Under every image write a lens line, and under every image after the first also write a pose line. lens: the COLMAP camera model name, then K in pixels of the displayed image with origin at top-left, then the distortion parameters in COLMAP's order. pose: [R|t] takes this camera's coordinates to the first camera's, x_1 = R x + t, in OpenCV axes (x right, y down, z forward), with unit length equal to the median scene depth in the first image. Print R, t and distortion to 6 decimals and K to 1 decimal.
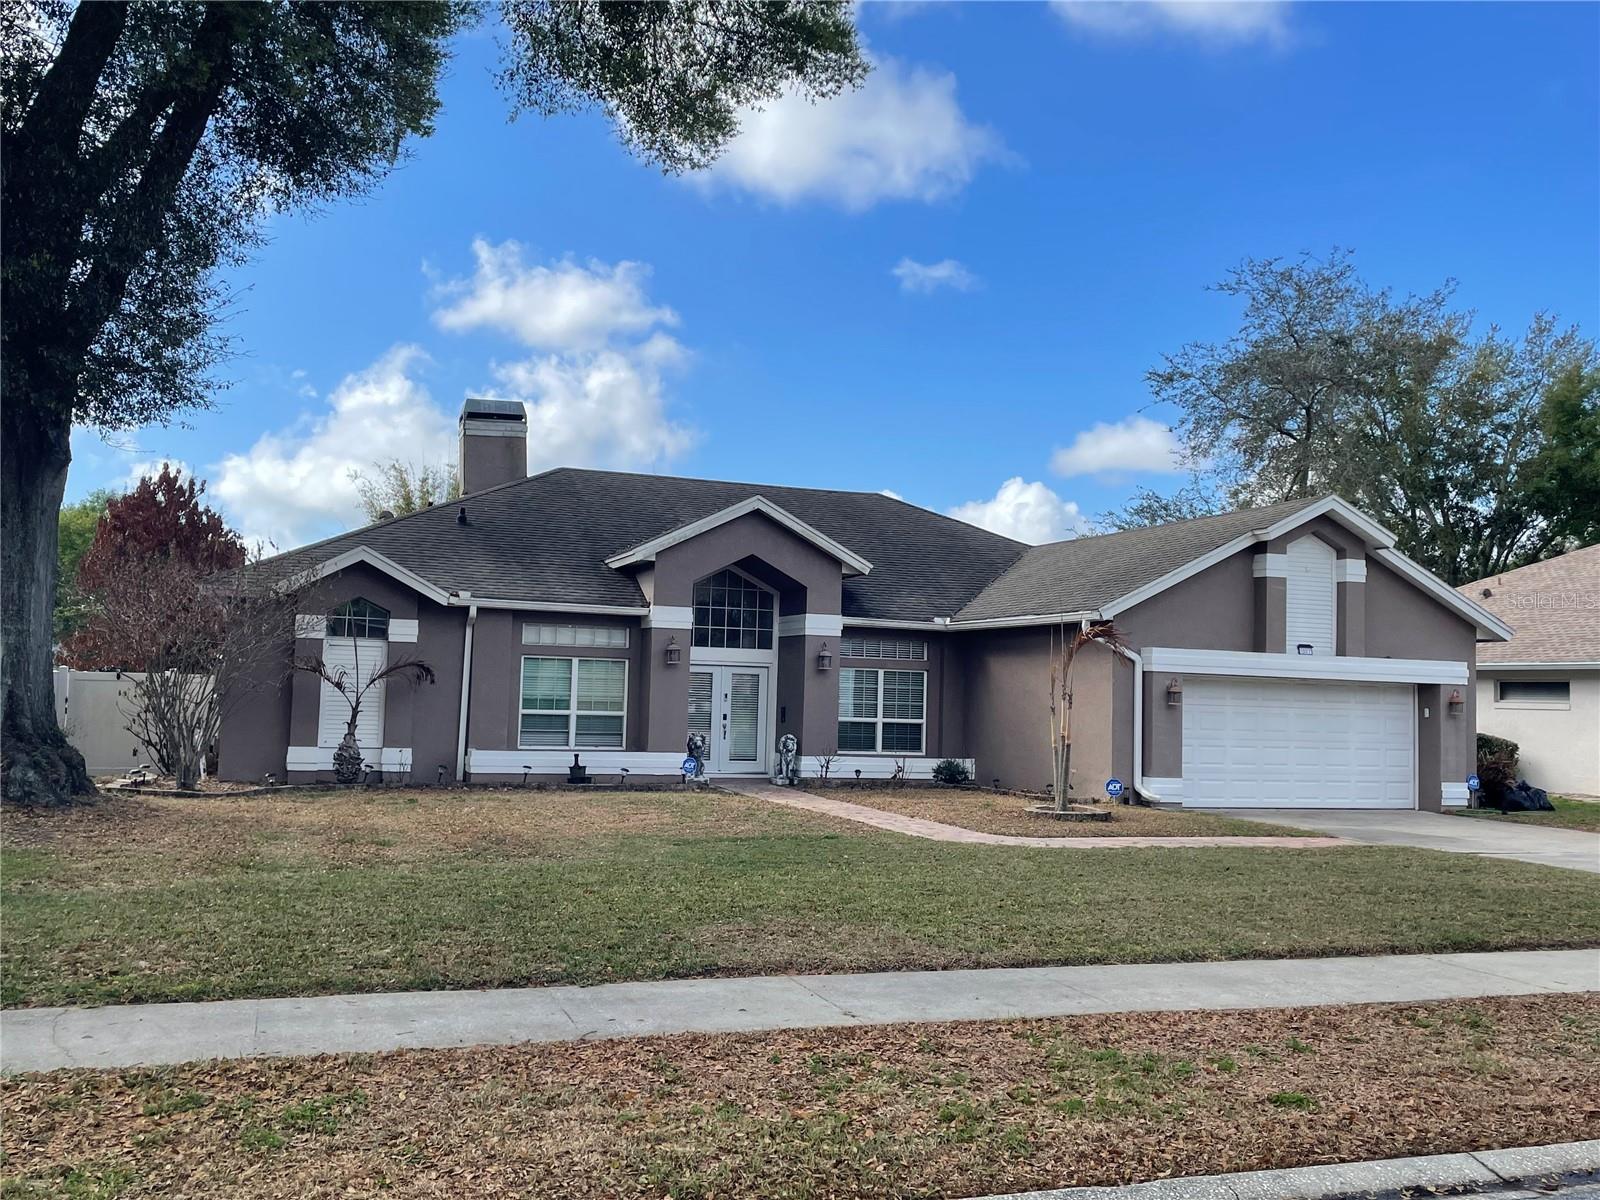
lens RADIAL K [[1437.9, 0, 799.2], [0, 1437.9, 599.9], [0, 0, 1]] dist [0.003829, 0.000151]
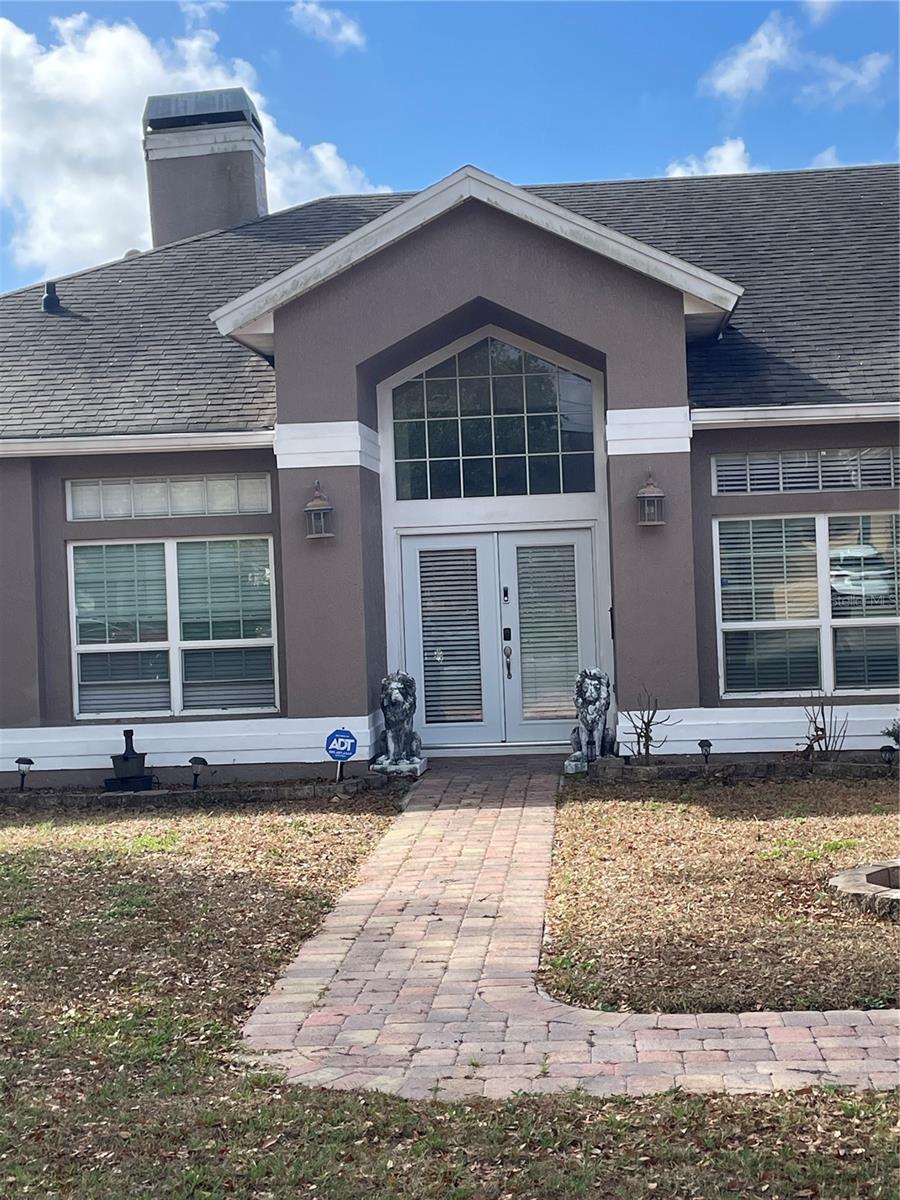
lens RADIAL K [[1927.6, 0, 450.6], [0, 1927.6, 599.5], [0, 0, 1]] dist [0.004673, 0.000000]
pose [[0.919476, -0.059178, -0.388668, 0.199956], [0.088536, 0.994380, 0.058047, 0.029962], [0.383048, -0.087784, 0.919548, 0.395195]]
